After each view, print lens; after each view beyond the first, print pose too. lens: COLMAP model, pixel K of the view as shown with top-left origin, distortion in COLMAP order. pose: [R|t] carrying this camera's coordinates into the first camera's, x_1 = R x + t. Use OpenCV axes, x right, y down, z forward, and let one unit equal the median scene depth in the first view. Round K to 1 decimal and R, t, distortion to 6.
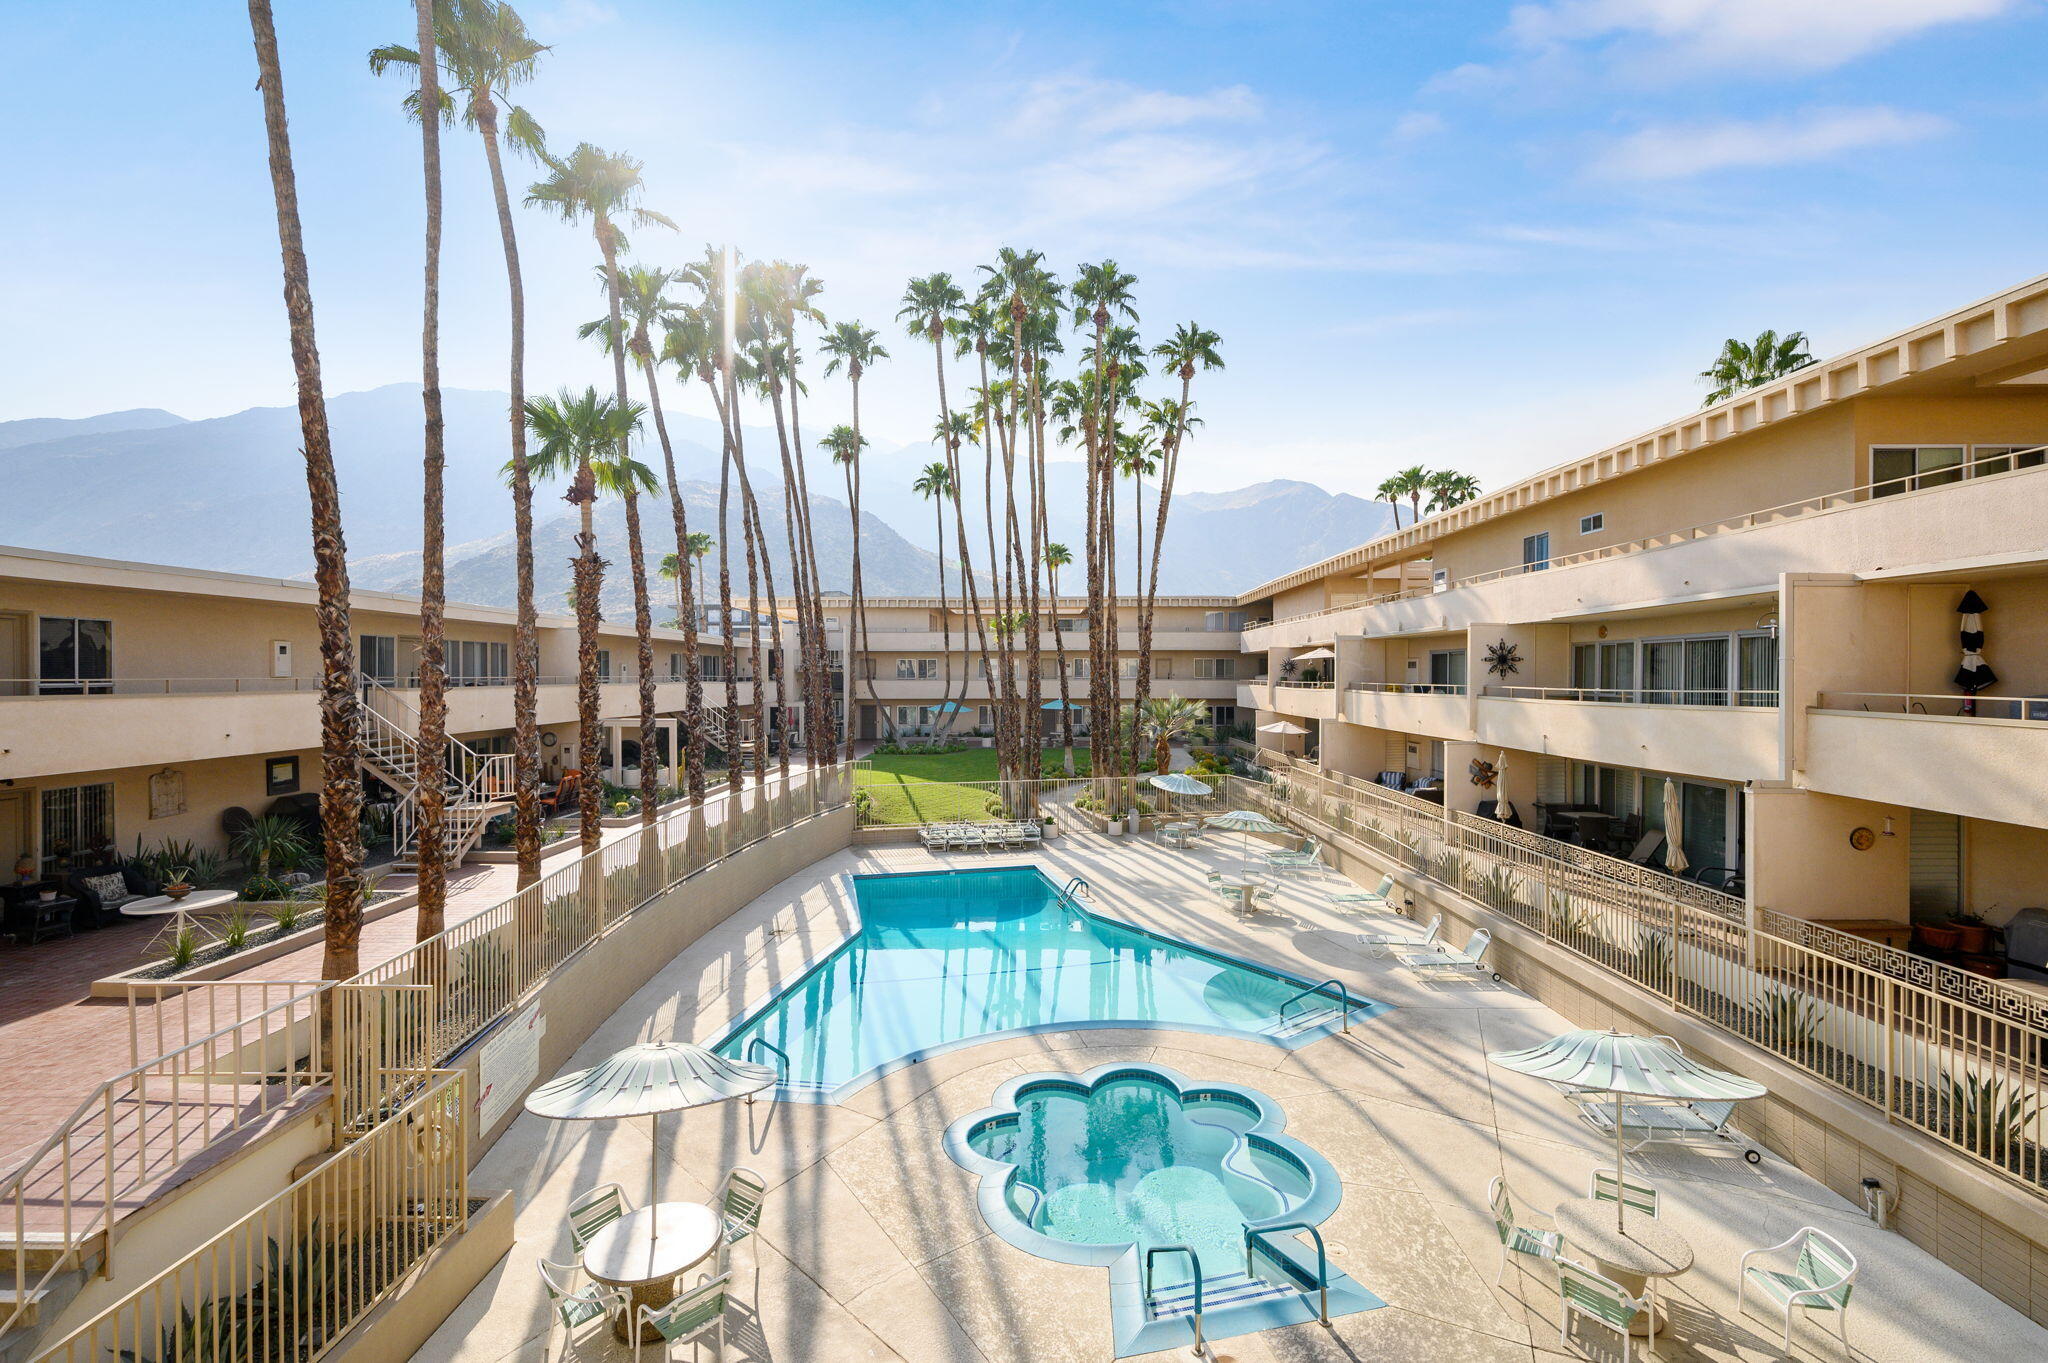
lens RADIAL K [[873.4, 0, 1025.9], [0, 873.4, 681.6], [0, 0, 1]] dist [-0.001596, -0.000227]
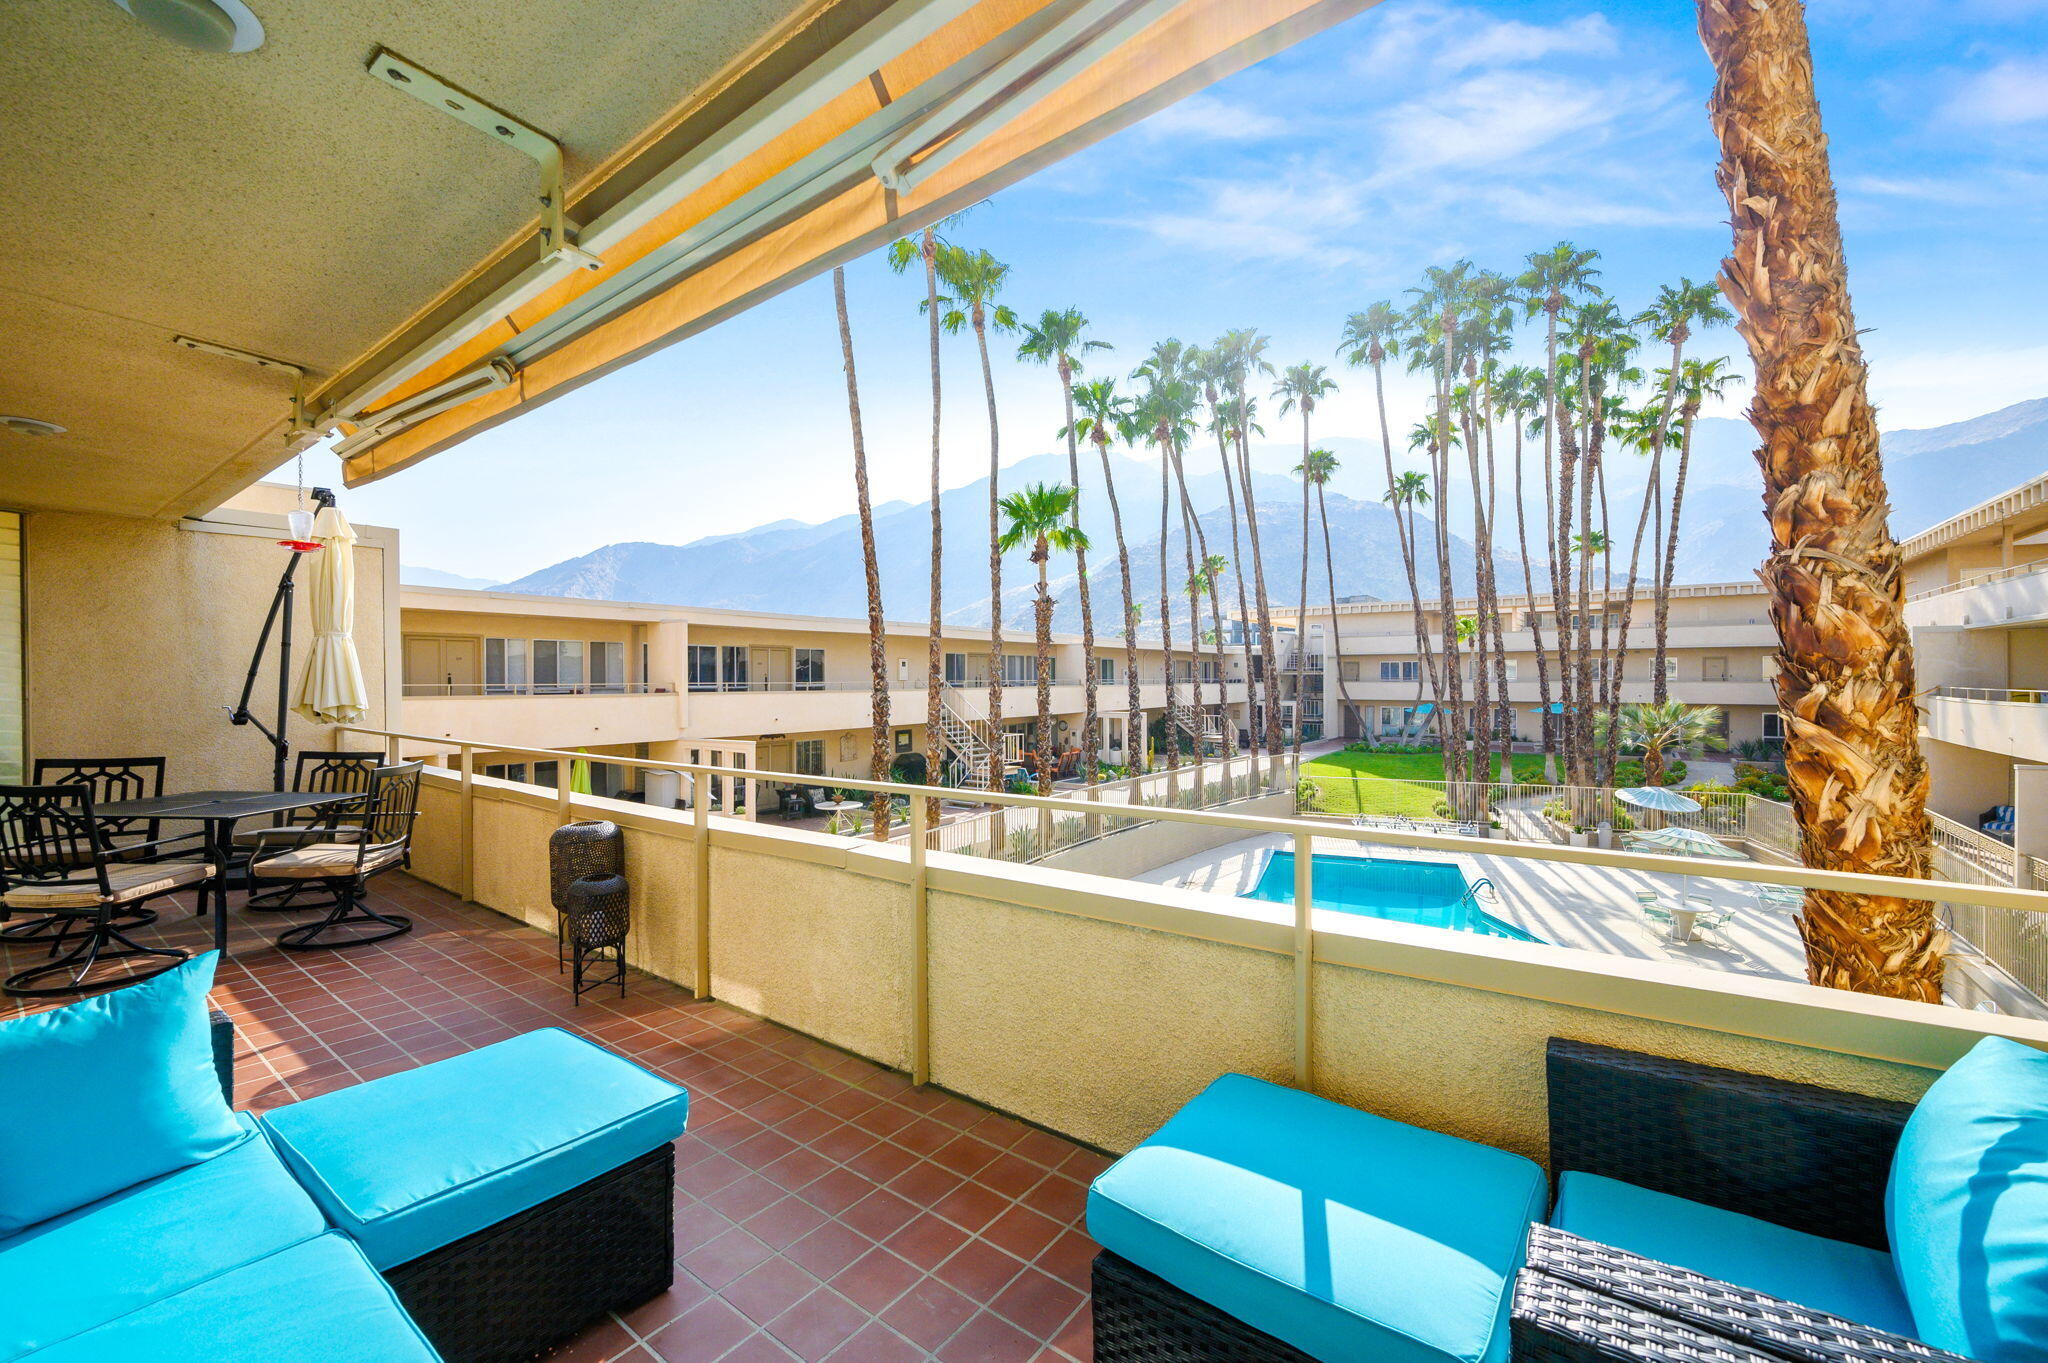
lens RADIAL K [[810.3, 0, 1027.7], [0, 810.3, 683.5], [0, 0, 1]] dist [-0.000936, 0.000037]
pose [[0.809858, 0.001992, -0.586623, 0.139095], [-0.001351, 0.999998, 0.001530, -0.001731], [0.586625, -0.000447, 0.809859, -0.055851]]
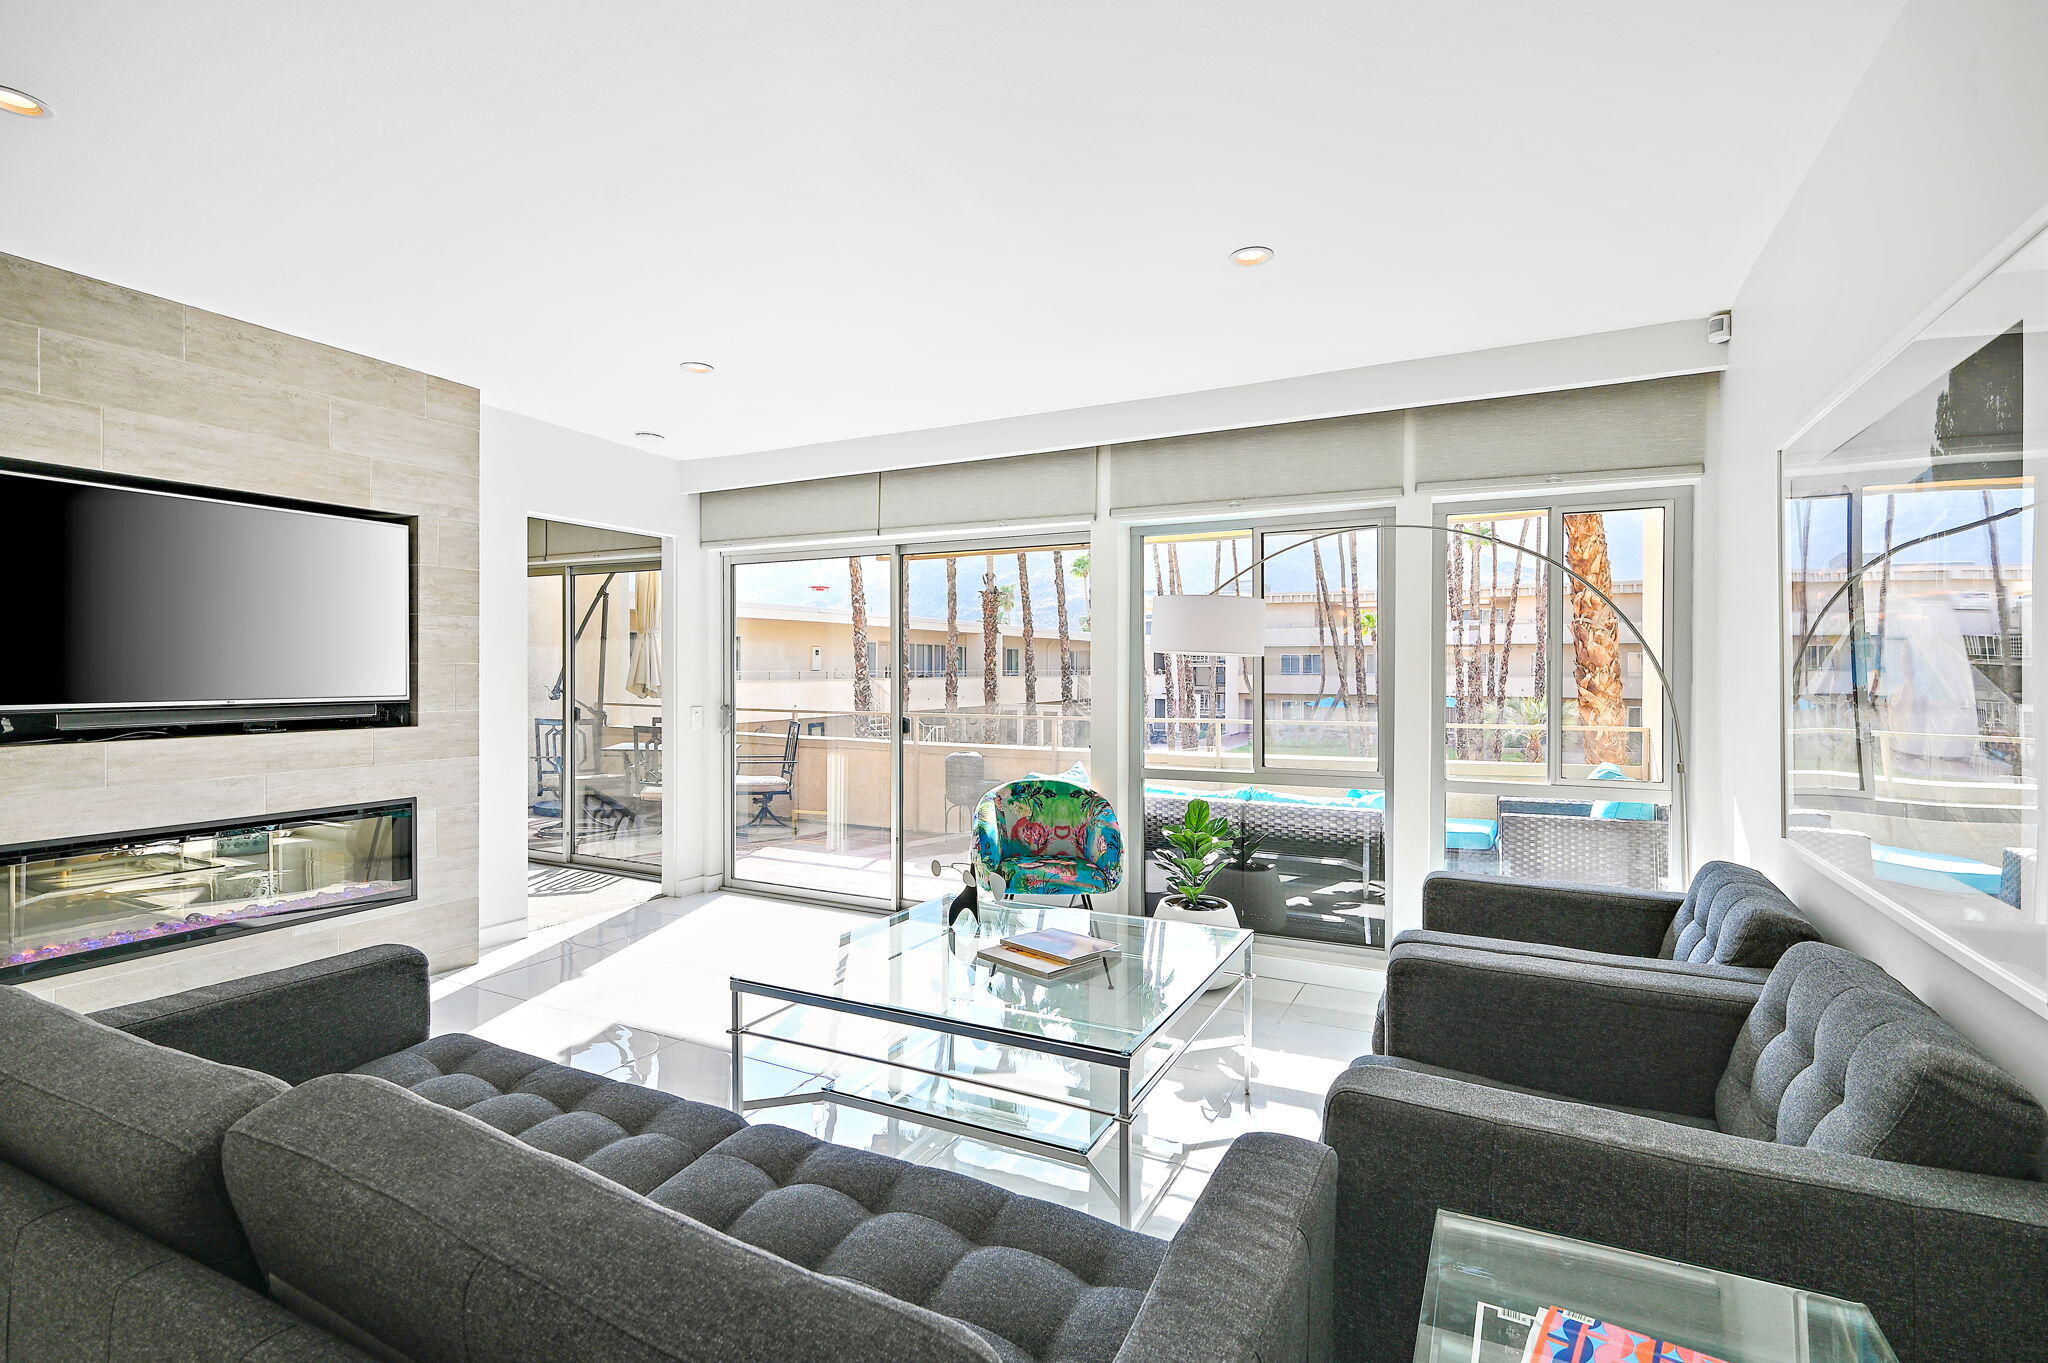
lens RADIAL K [[959.7, 0, 1021.9], [0, 959.7, 676.6], [0, 0, 1]] dist [-0.016056, -0.000092]
pose [[0.895009, 0.007159, -0.445991, 0.135629], [-0.006872, 0.999974, 0.002260, -0.000569], [0.445996, 0.001042, 0.895035, -0.213742]]
